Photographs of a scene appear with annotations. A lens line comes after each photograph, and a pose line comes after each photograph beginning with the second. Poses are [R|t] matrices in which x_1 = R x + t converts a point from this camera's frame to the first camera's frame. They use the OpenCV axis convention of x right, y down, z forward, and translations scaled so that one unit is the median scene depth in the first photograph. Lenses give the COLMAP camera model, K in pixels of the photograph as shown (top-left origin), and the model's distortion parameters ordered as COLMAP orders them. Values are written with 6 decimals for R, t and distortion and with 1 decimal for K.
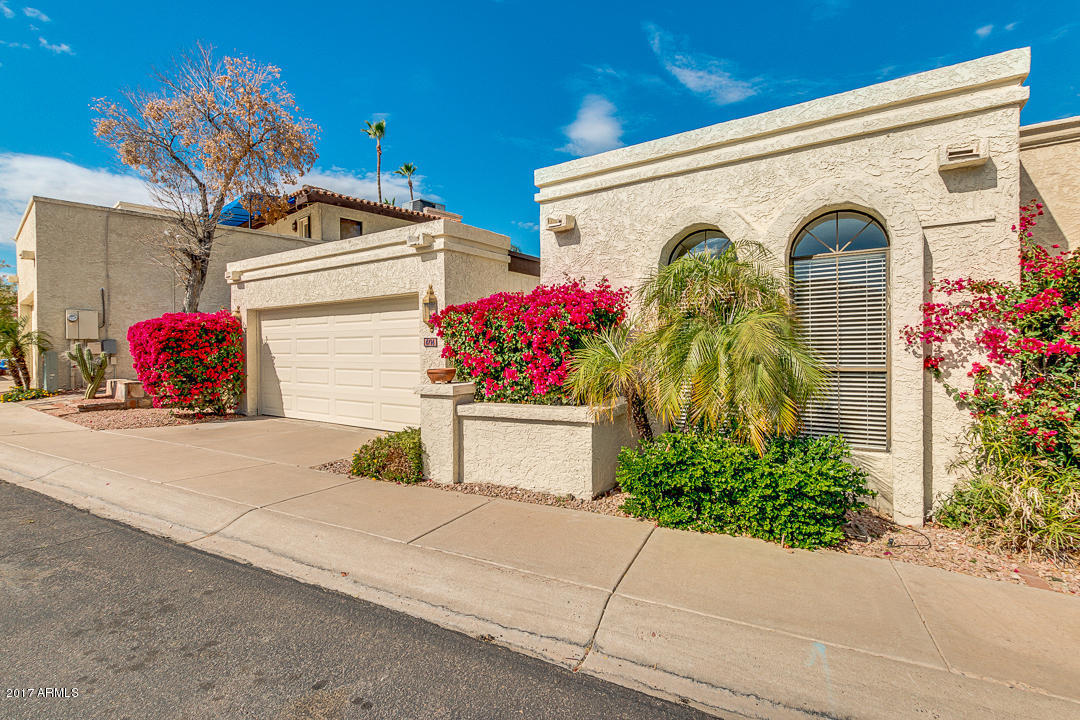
lens RADIAL K [[510.5, 0, 530.1], [0, 510.5, 355.6], [0, 0, 1]] dist [0.001909, 0.000148]
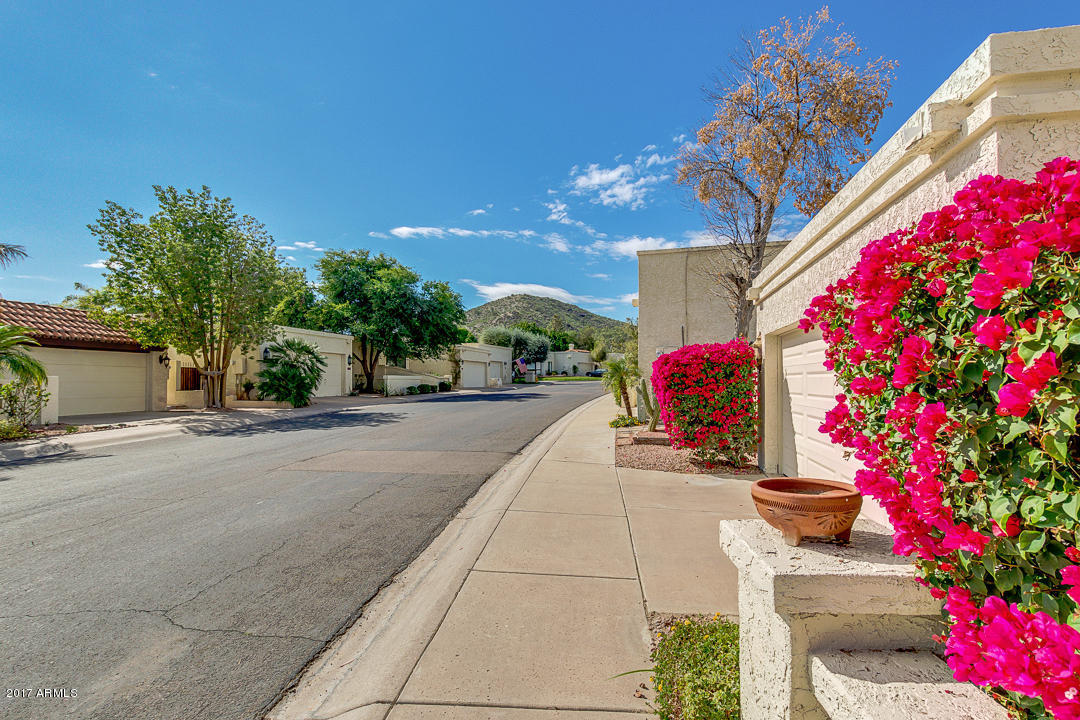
lens RADIAL K [[510.9, 0, 579.2], [0, 510.9, 372.6], [0, 0, 1]] dist [0.000787, -0.000107]
pose [[0.441868, -0.009134, -0.897034, 0.023513], [-0.013591, 0.999765, -0.016875, -0.026055], [0.896977, 0.019648, 0.441640, 0.644237]]
